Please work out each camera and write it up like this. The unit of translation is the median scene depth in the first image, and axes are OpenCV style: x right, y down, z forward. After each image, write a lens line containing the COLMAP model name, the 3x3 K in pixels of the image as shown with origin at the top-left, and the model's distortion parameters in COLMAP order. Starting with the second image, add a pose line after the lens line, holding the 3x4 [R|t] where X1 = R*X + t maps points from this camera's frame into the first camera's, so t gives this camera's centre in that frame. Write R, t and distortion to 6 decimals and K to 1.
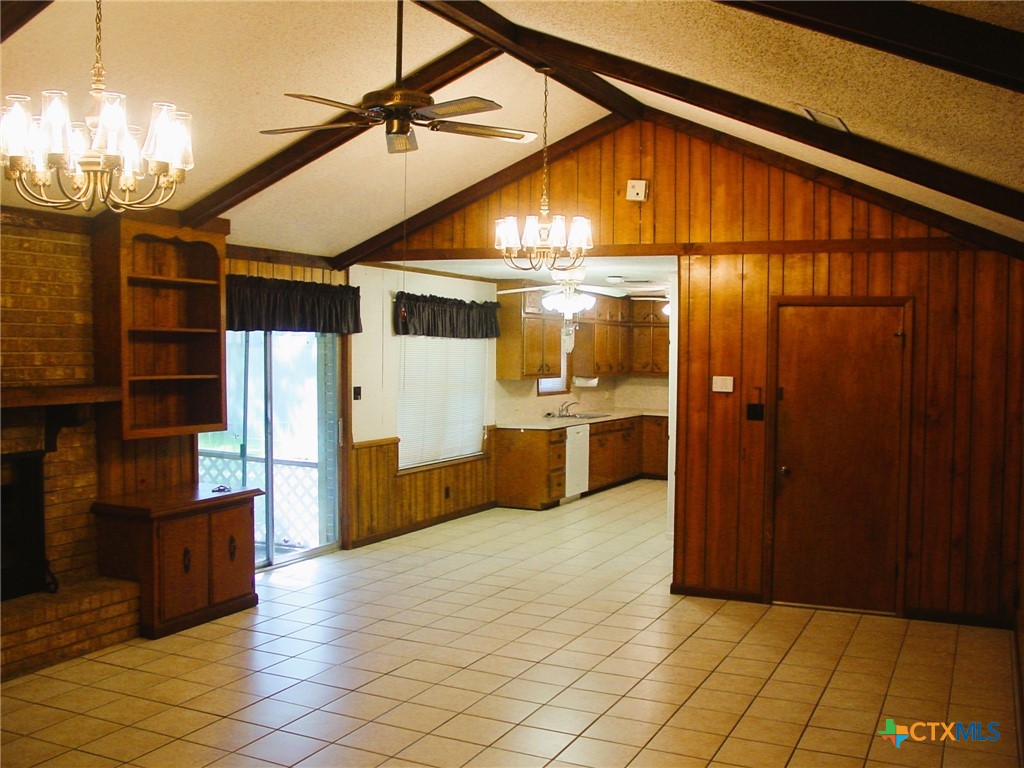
lens RADIAL K [[1037.9, 0, 507.7], [0, 1037.9, 382.3], [0, 0, 1]] dist [-0.100314, 0.000000]
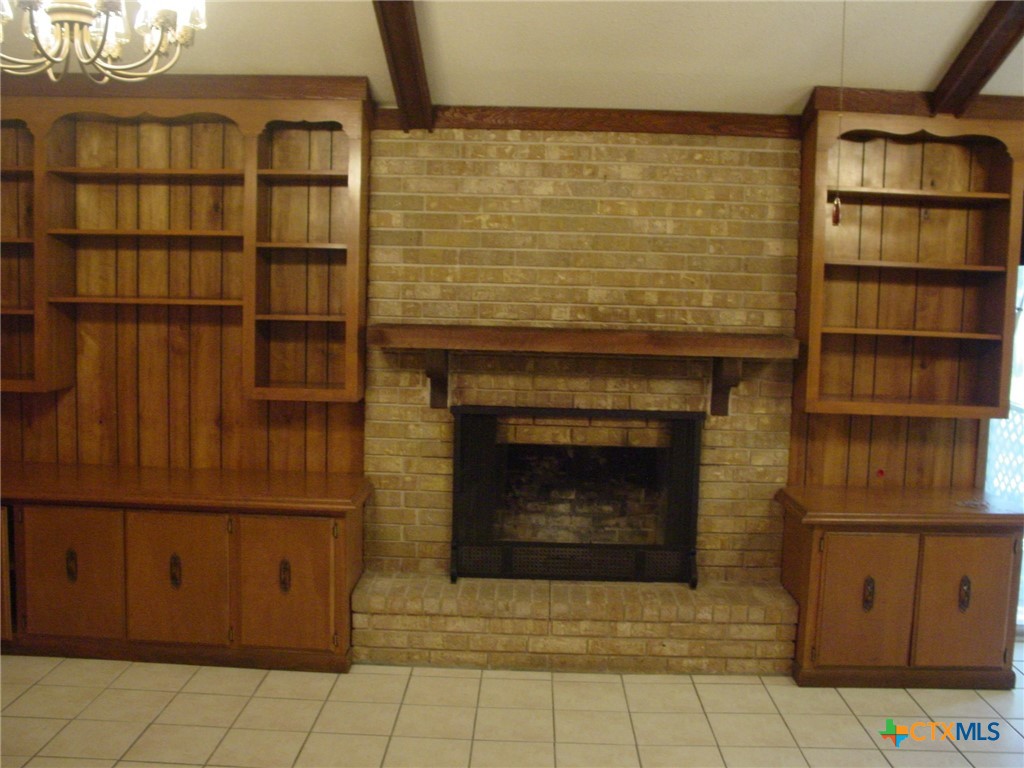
lens RADIAL K [[1037.9, 0, 513.8], [0, 1037.9, 388.4], [0, 0, 1]] dist [-0.100314, 0.000000]
pose [[0.413951, 0.094041, -0.905429, 0.215509], [-0.055721, 0.995402, 0.077910, -0.007063], [0.908592, 0.018201, 0.417287, 0.506309]]
